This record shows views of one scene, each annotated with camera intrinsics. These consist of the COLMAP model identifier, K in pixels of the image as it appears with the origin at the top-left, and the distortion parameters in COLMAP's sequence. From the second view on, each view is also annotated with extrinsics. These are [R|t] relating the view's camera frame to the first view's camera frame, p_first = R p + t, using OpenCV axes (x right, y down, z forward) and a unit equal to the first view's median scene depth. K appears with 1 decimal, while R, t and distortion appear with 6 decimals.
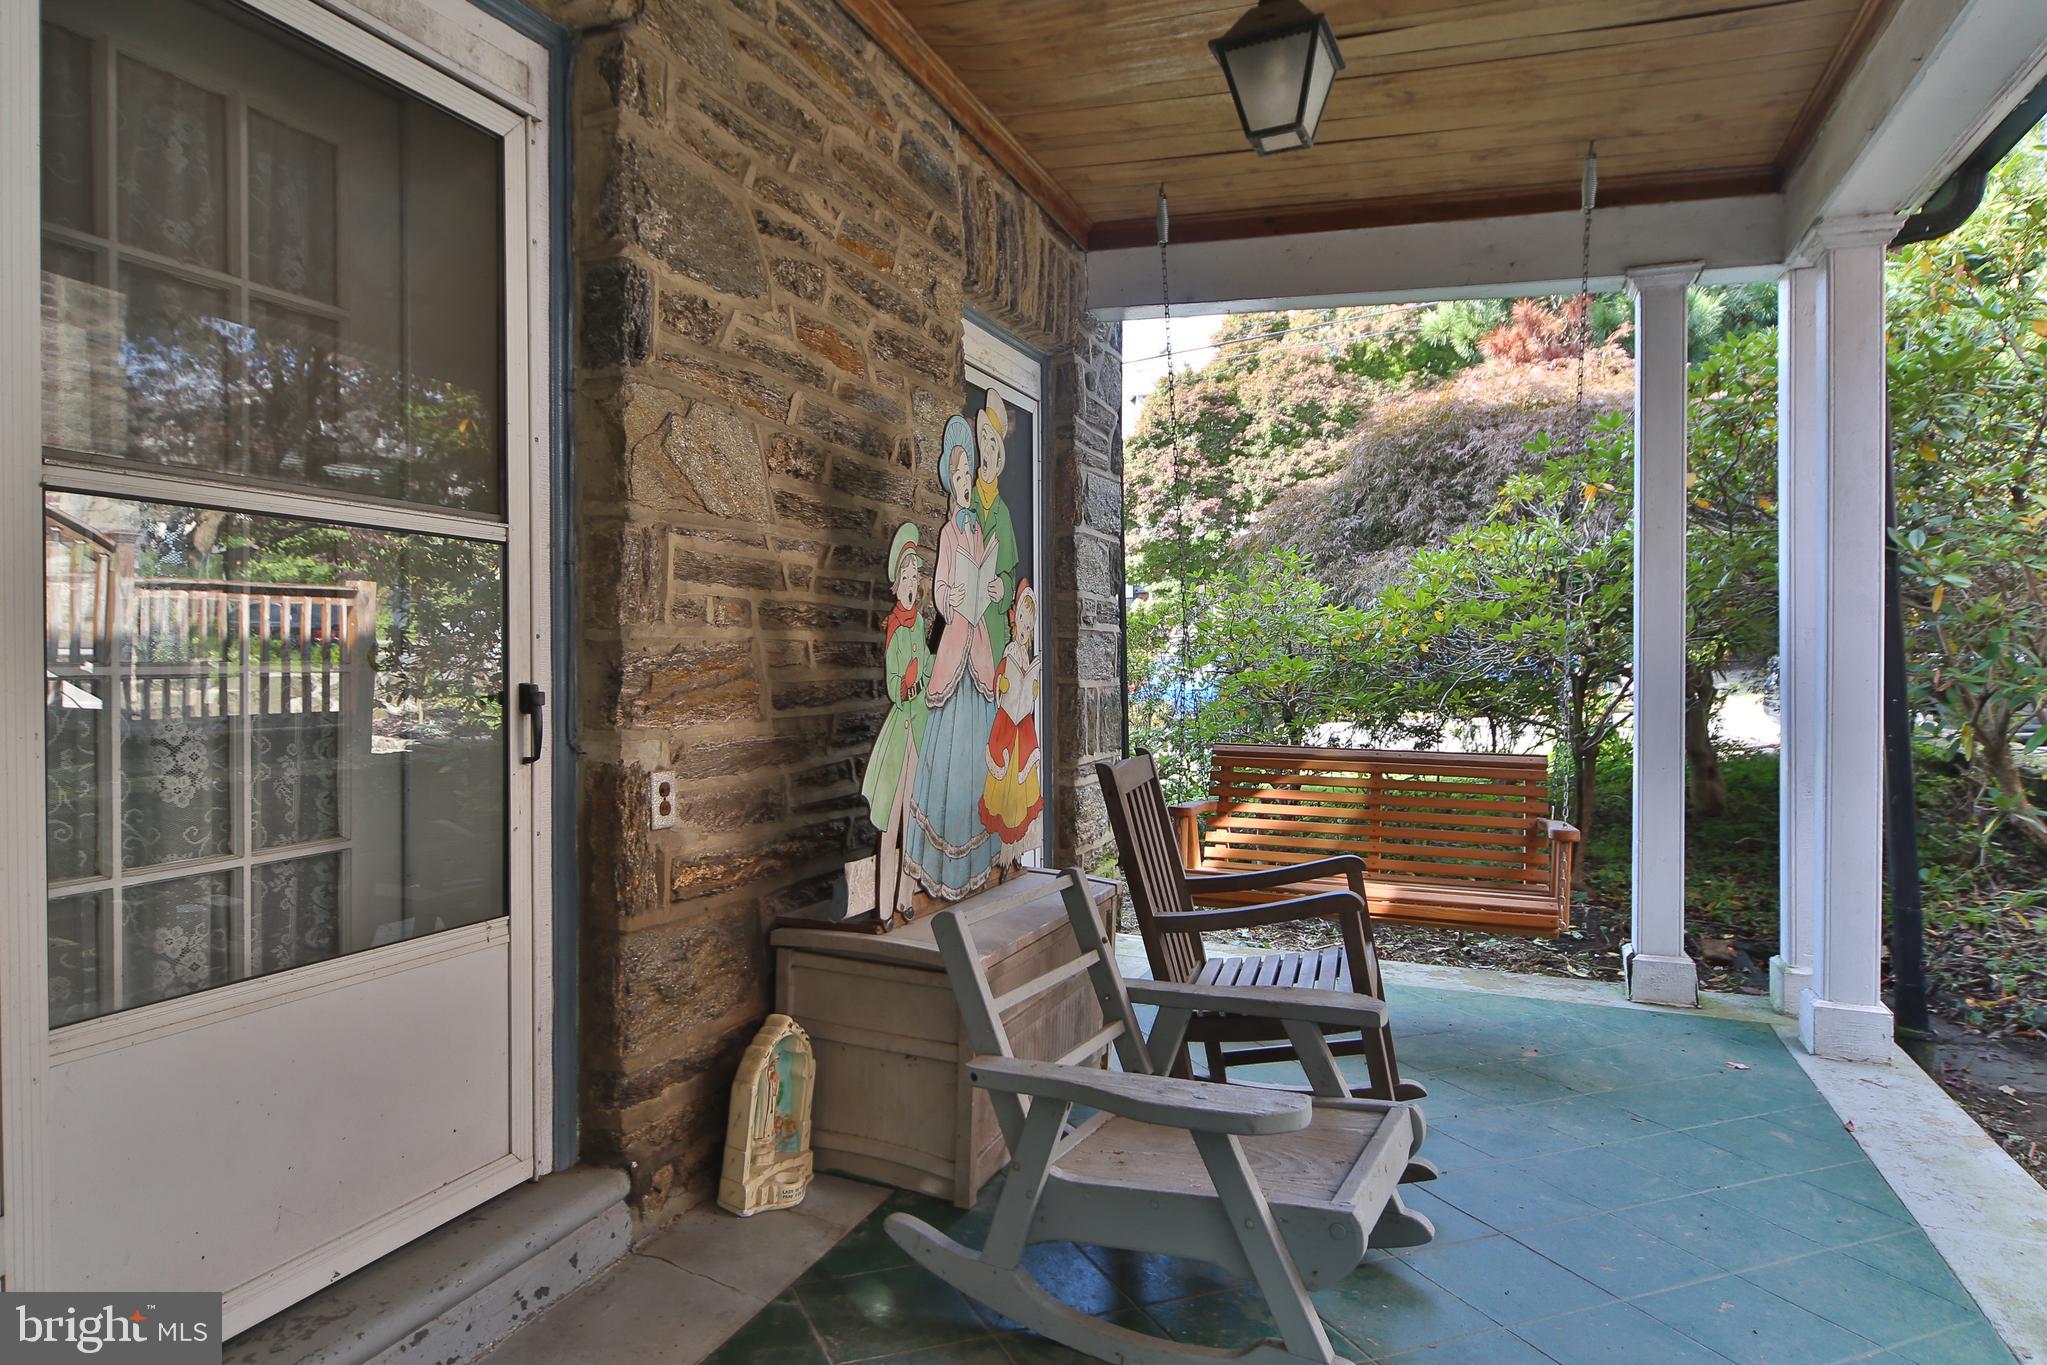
lens RADIAL K [[1196.1, 0, 1021.0], [0, 1196.1, 667.4], [0, 0, 1]] dist [-0.005570, -0.000366]
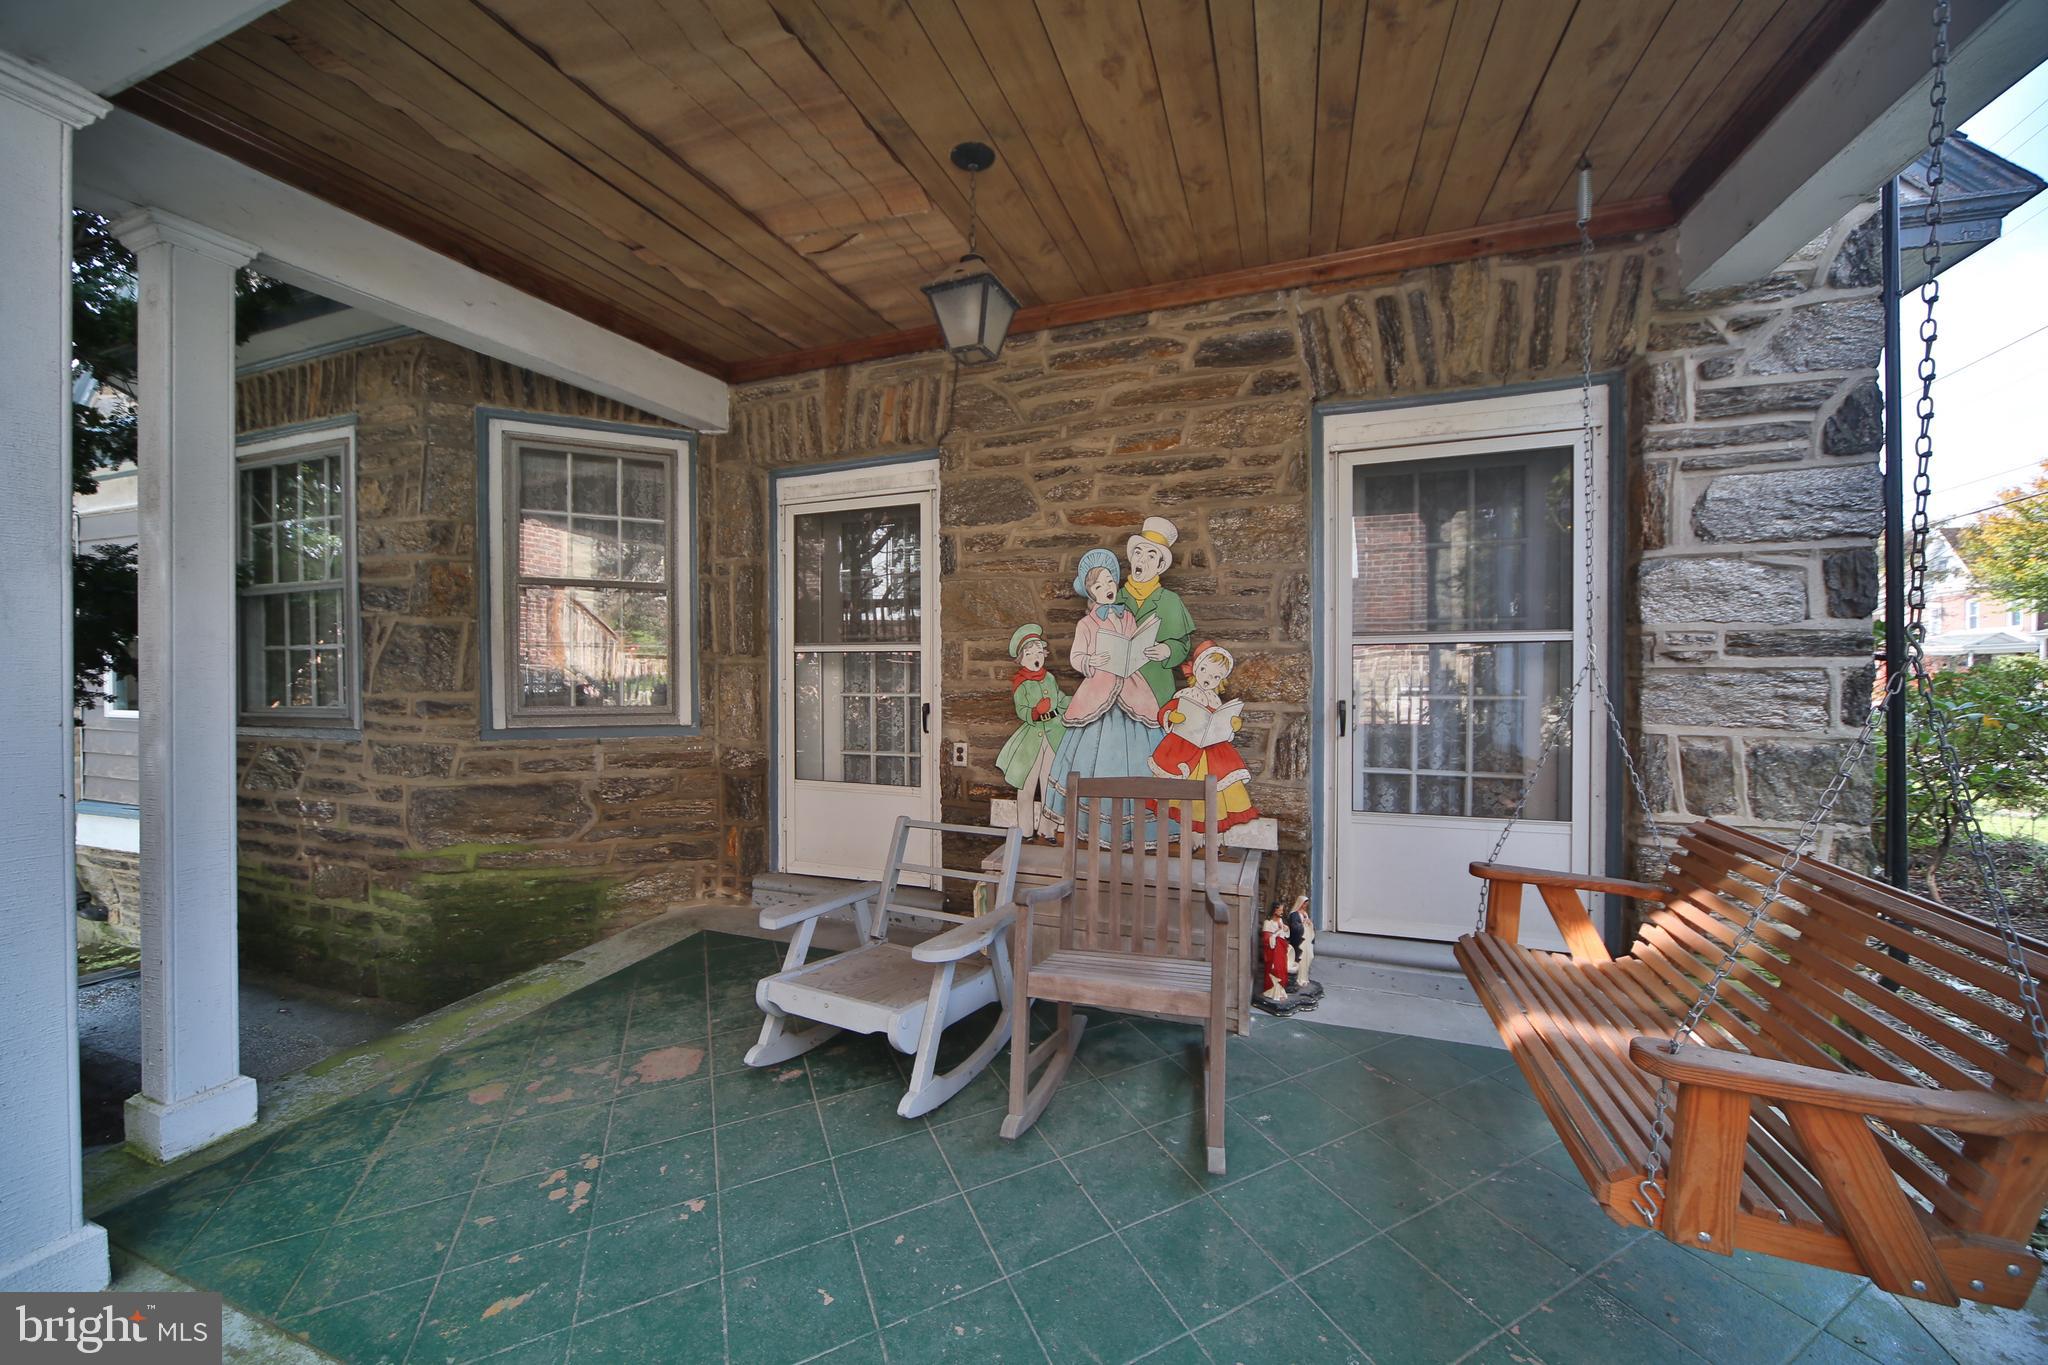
lens RADIAL K [[736.0, 0, 1021.5], [0, 736.0, 680.9], [0, 0, 1]] dist [-0.003868, -0.000097]
pose [[0.042913, 0.012157, -0.999005, 1.034246], [-0.005678, 0.999913, 0.011924, -0.047225], [0.999063, 0.005161, 0.042979, 0.943677]]
